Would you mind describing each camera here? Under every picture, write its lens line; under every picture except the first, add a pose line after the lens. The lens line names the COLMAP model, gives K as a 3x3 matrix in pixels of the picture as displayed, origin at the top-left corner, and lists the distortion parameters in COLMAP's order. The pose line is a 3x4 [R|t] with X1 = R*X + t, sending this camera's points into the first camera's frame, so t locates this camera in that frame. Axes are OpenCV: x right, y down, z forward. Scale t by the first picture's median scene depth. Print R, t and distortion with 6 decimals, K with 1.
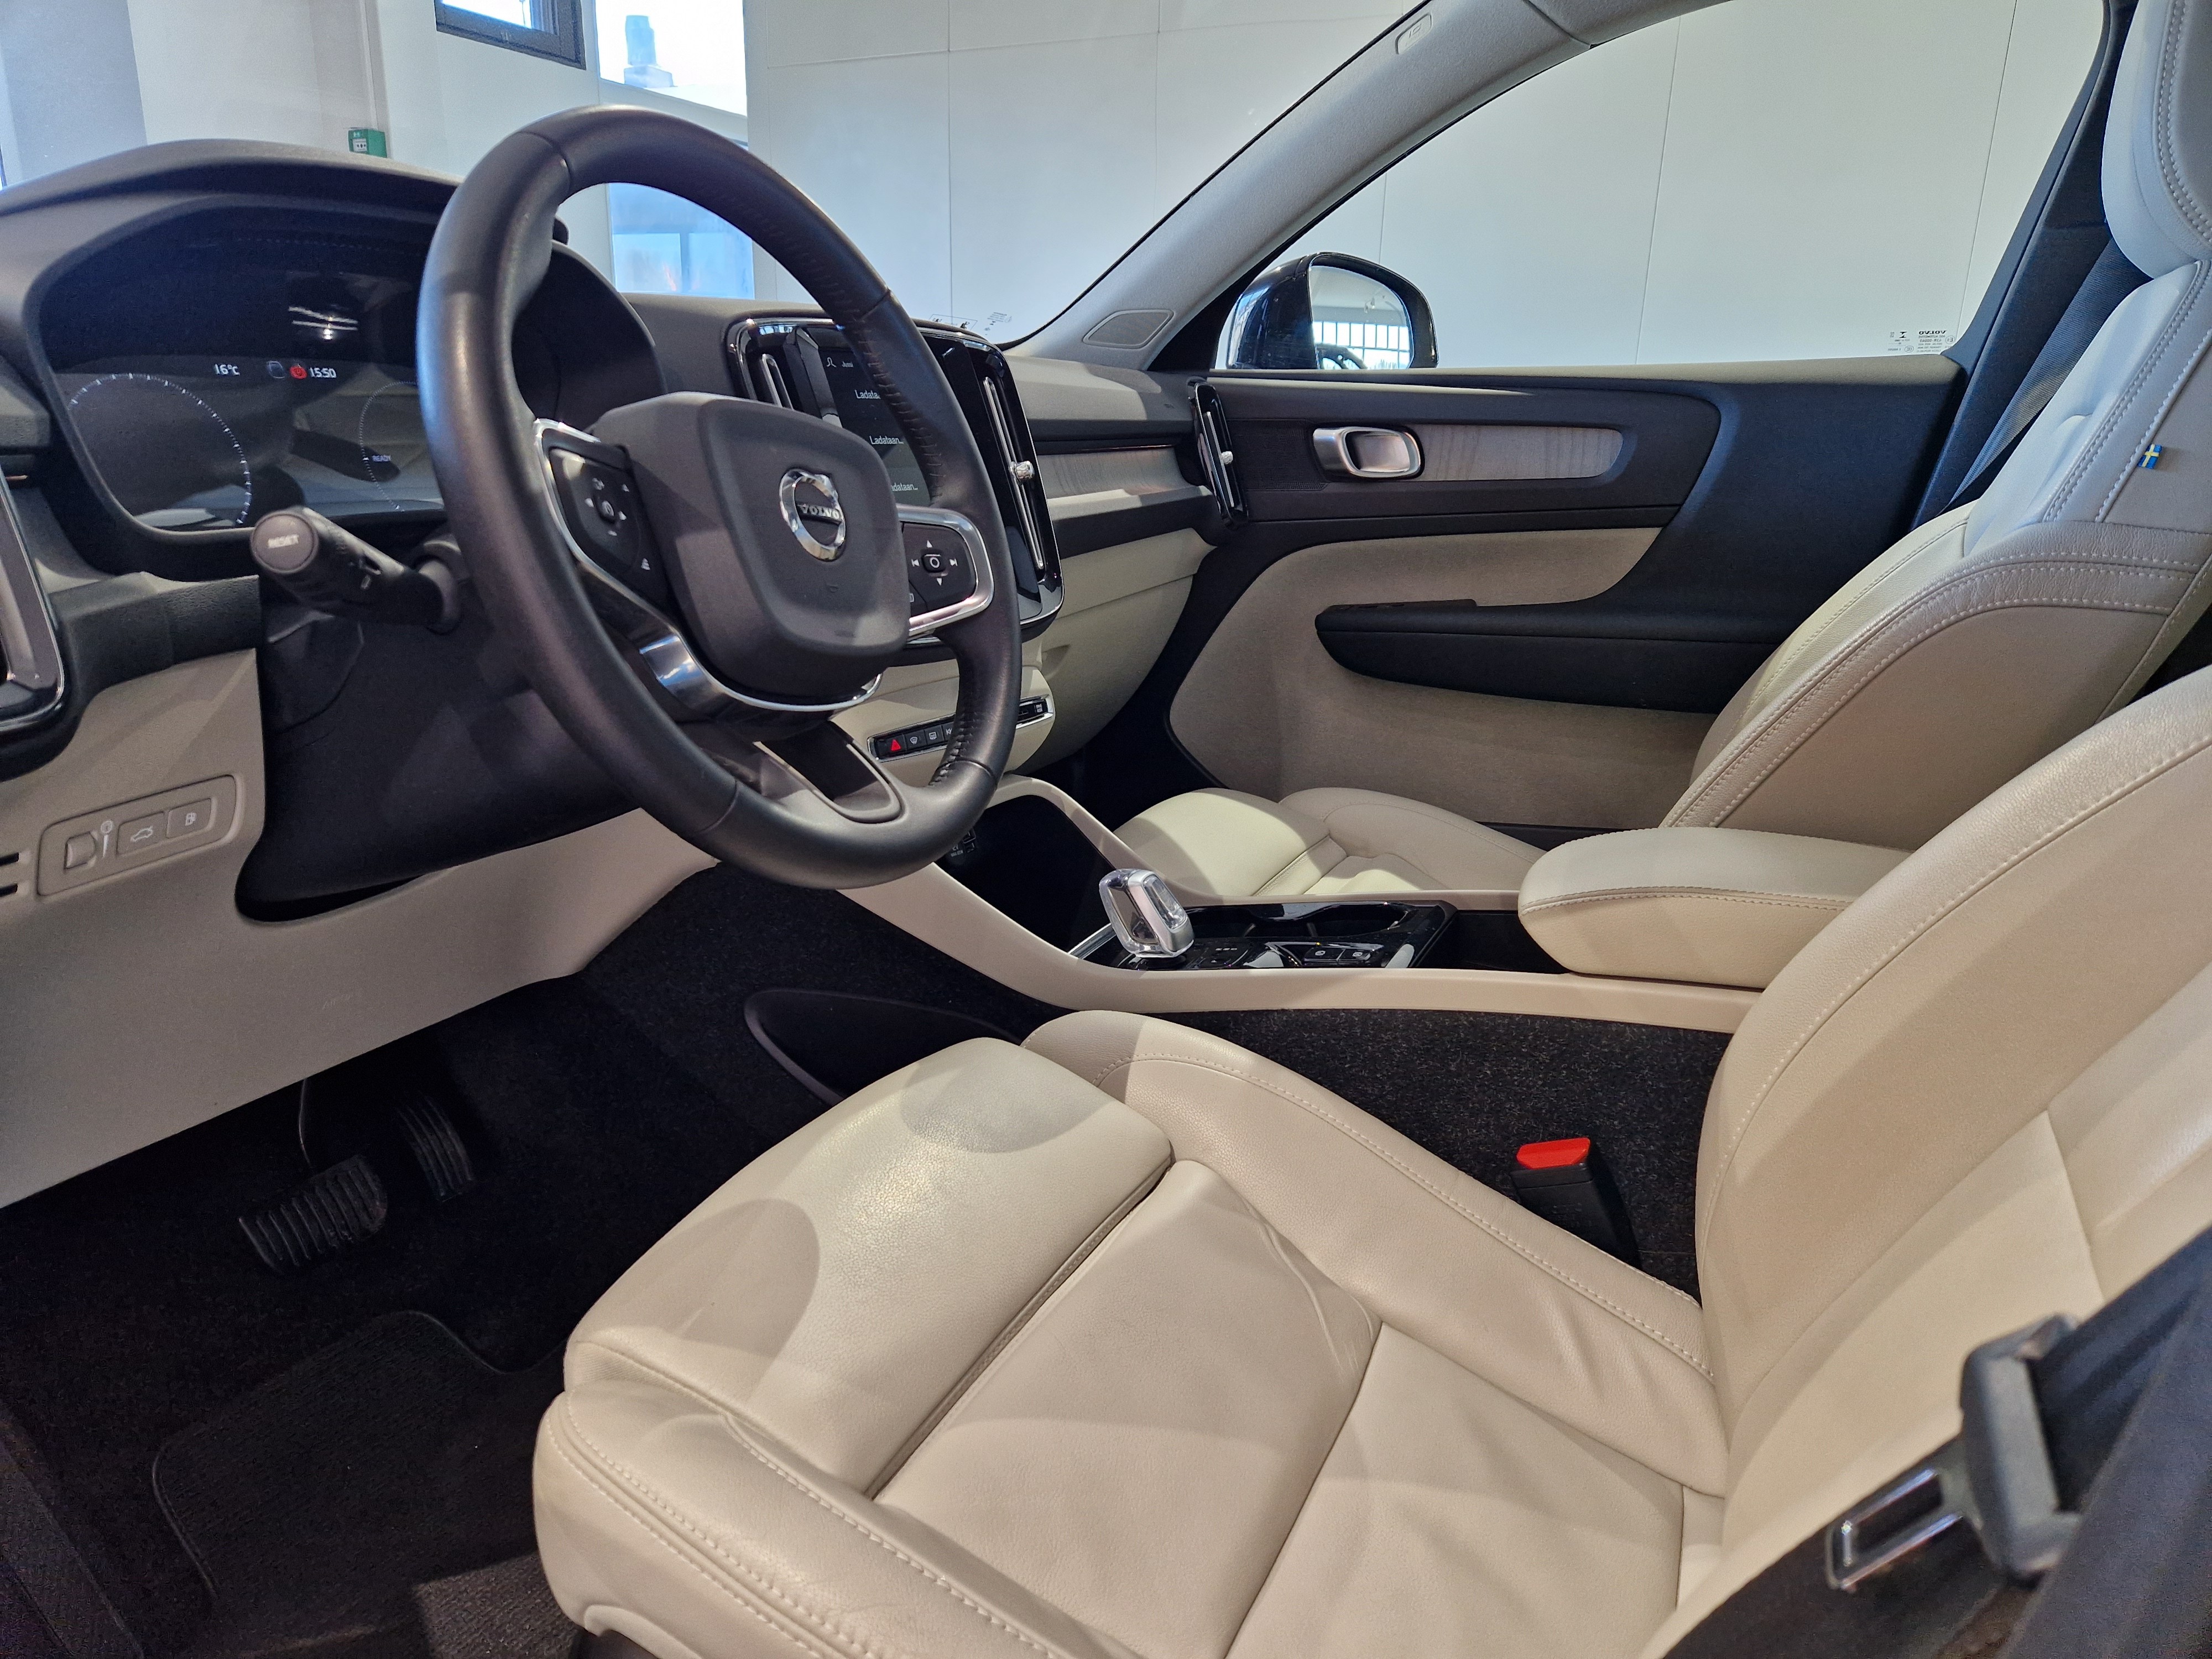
lens RADIAL K [[1498.2, 0, 1154.6], [0, 1498.2, 827.6], [0, 0, 1]] dist [0.057617, -0.049095]
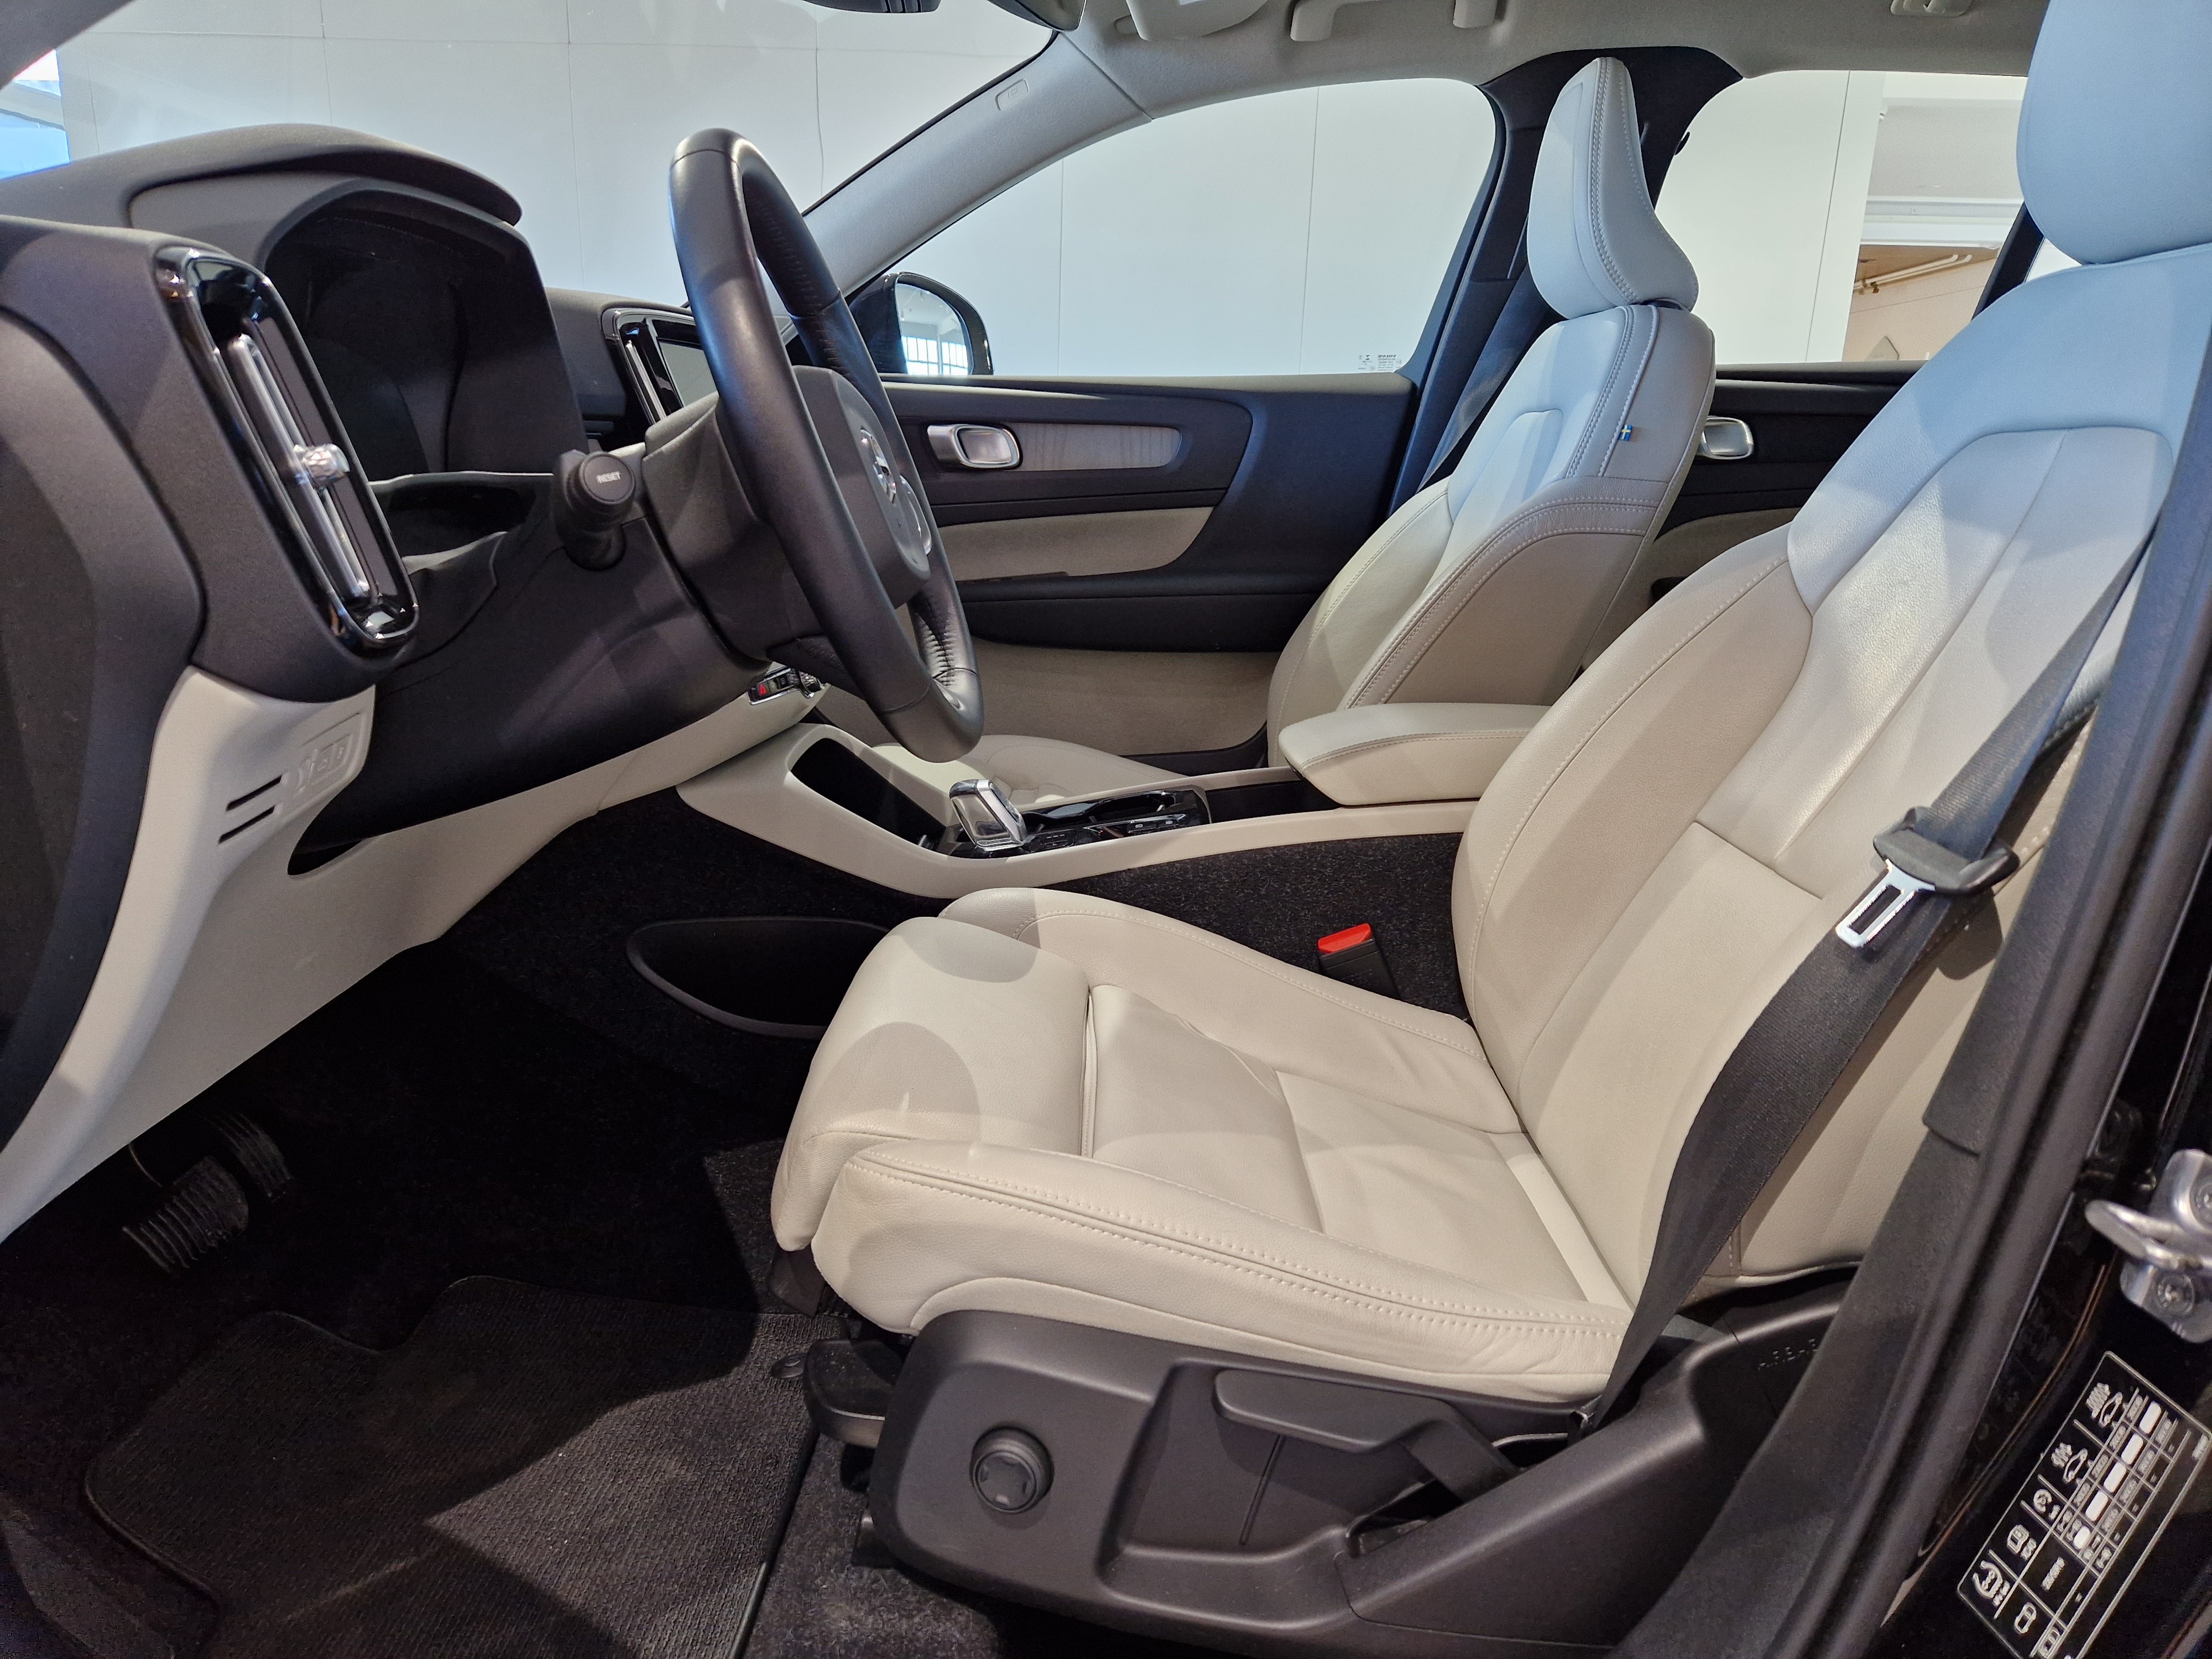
lens RADIAL K [[1498.2, 0, 1121.0], [0, 1498.2, 827.1], [0, 0, 1]] dist [0.057617, -0.049095]
pose [[0.905974, -0.105577, 0.409957, -0.295371], [0.111971, 0.993675, 0.008456, 0.050749], [-0.408257, 0.038242, 0.912066, -0.103660]]
